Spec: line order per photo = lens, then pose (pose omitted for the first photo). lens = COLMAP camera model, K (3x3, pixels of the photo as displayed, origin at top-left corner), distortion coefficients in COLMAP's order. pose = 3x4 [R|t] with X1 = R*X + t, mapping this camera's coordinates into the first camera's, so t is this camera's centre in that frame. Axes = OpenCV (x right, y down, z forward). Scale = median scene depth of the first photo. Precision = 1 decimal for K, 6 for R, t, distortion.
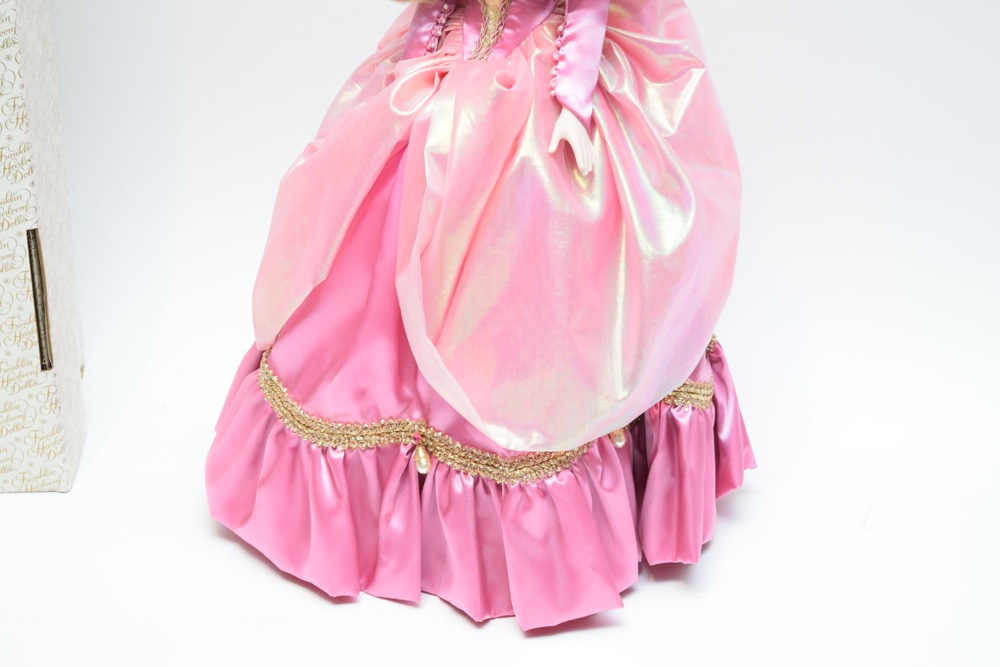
lens RADIAL K [[2322.3, 0, 499.1], [0, 2322.3, 315.9], [0, 0, 1]] dist [0.103209, 0.263217]
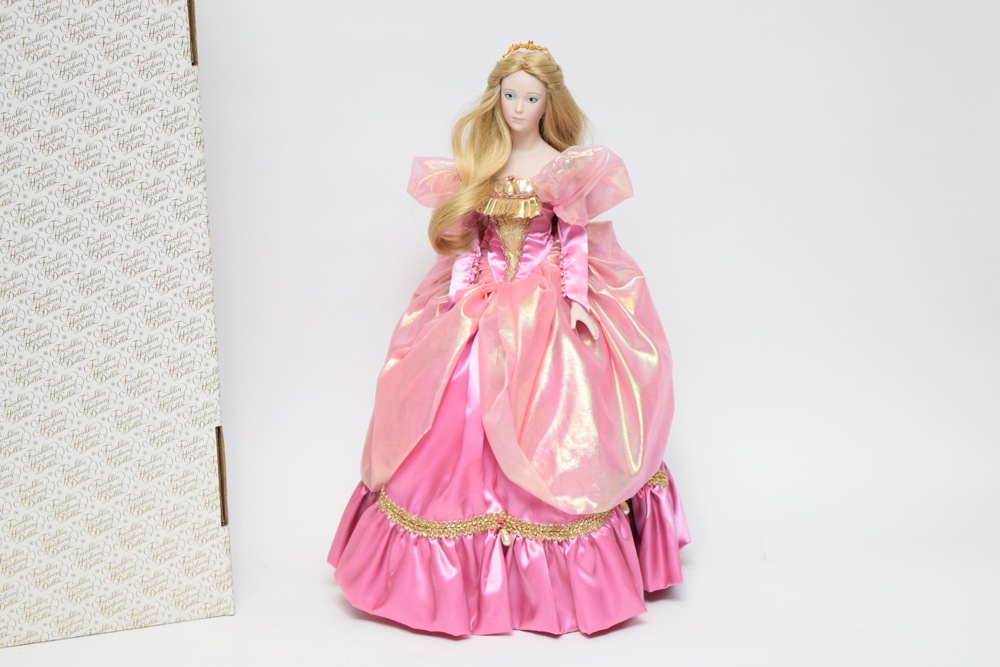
lens RADIAL K [[2322.3, 0, 499.1], [0, 2322.3, 315.9], [0, 0, 1]] dist [0.103209, 0.263217]
pose [[0.965881, -0.086596, 0.244082, -0.407306], [0.133549, 0.974015, -0.182917, 0.203372], [-0.221900, 0.209273, 0.952347, -0.515785]]
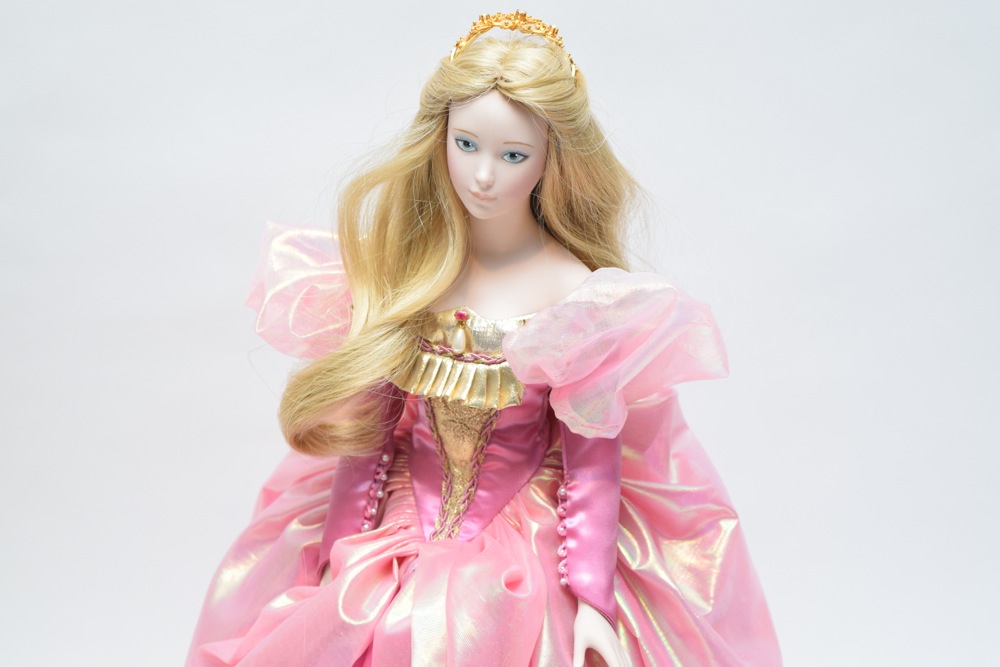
lens RADIAL K [[2322.3, 0, 499.1], [0, 2322.3, 315.9], [0, 0, 1]] dist [0.103209, 0.263217]
pose [[0.973989, -0.075621, 0.213606, -0.146144], [0.082245, 0.996363, -0.022284, -0.161963], [-0.211144, 0.039273, 0.976666, 0.267634]]
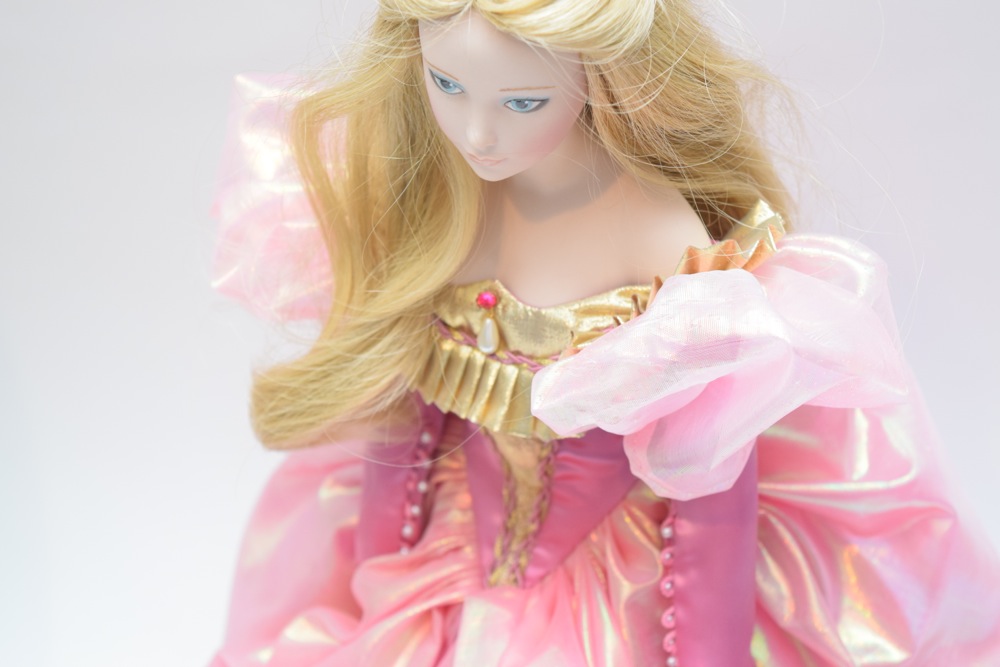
lens RADIAL K [[2322.3, 0, 499.1], [0, 2322.3, 315.9], [0, 0, 1]] dist [0.103209, 0.263217]
pose [[0.986353, -0.158781, -0.043538, 0.019747], [0.164276, 0.931499, 0.324535, -0.327324], [-0.010974, -0.327258, 0.944871, 0.537728]]
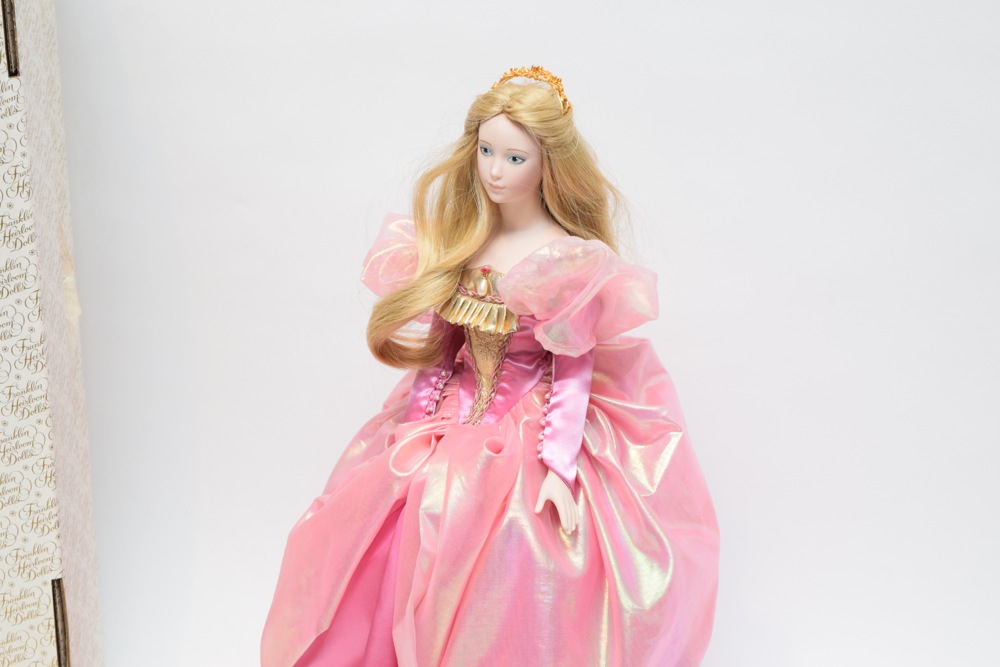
lens RADIAL K [[2322.3, 0, 499.1], [0, 2322.3, 315.9], [0, 0, 1]] dist [0.103209, 0.263217]
pose [[0.999738, 0.000546, -0.022885, 0.028223], [-0.003322, 0.992595, -0.121423, -0.028999], [0.022649, 0.121468, 0.992337, -0.075413]]
